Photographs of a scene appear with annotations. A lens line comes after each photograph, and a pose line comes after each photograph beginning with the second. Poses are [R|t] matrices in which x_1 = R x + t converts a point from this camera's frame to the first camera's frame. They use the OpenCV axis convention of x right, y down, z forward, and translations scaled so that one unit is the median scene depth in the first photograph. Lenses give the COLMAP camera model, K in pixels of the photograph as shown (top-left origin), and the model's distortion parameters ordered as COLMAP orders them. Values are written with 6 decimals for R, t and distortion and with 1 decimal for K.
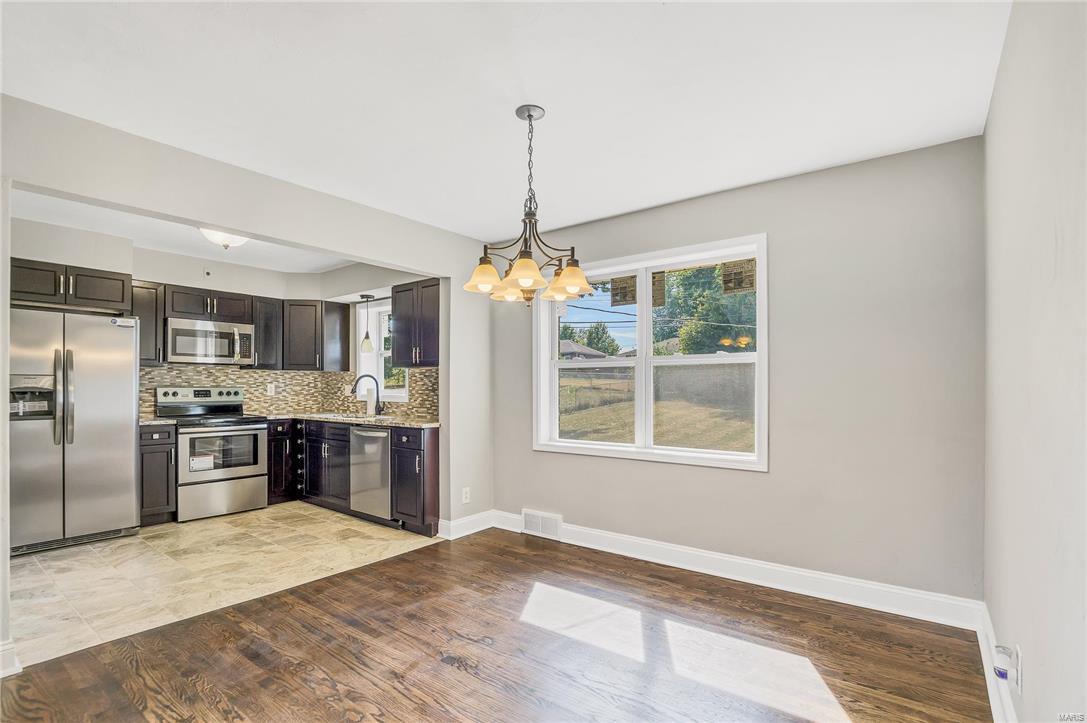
lens RADIAL K [[506.0, 0, 543.4], [0, 506.0, 389.0], [0, 0, 1]] dist [-0.025867, 0.001290]
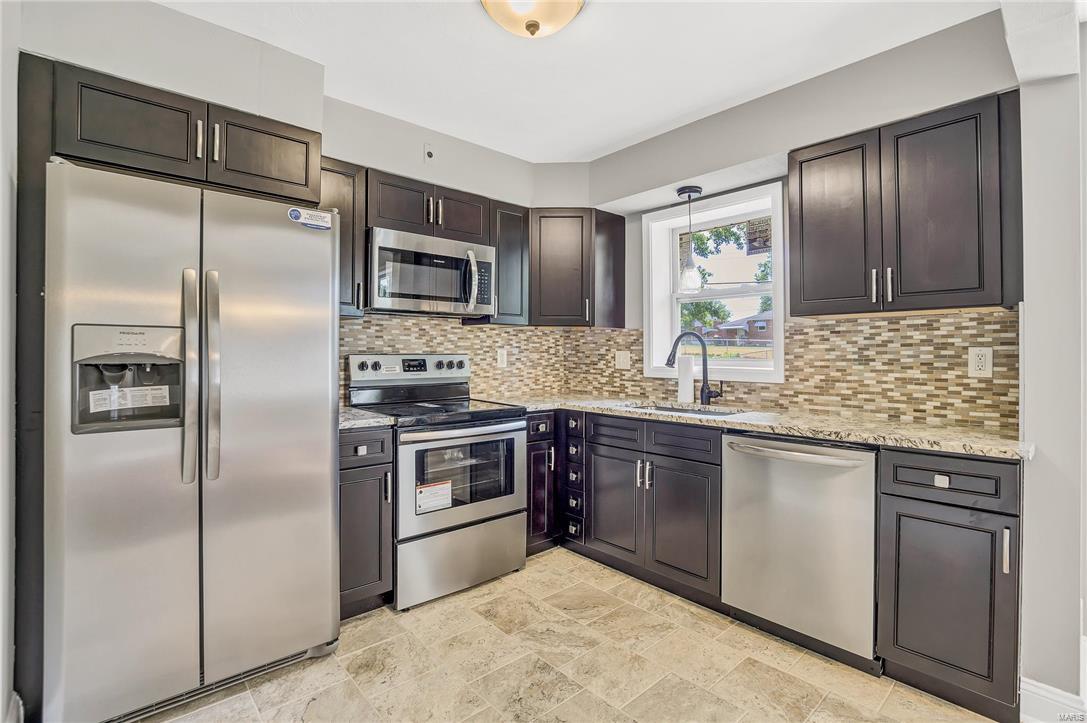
lens RADIAL K [[514.6, 0, 552.5], [0, 514.6, 358.8], [0, 0, 1]] dist [-0.019970, 0.000382]
pose [[0.983925, 0.001713, -0.178573, -0.436203], [-0.000824, 0.999987, 0.005053, -0.001784], [0.178580, -0.004824, 0.983914, 0.458464]]
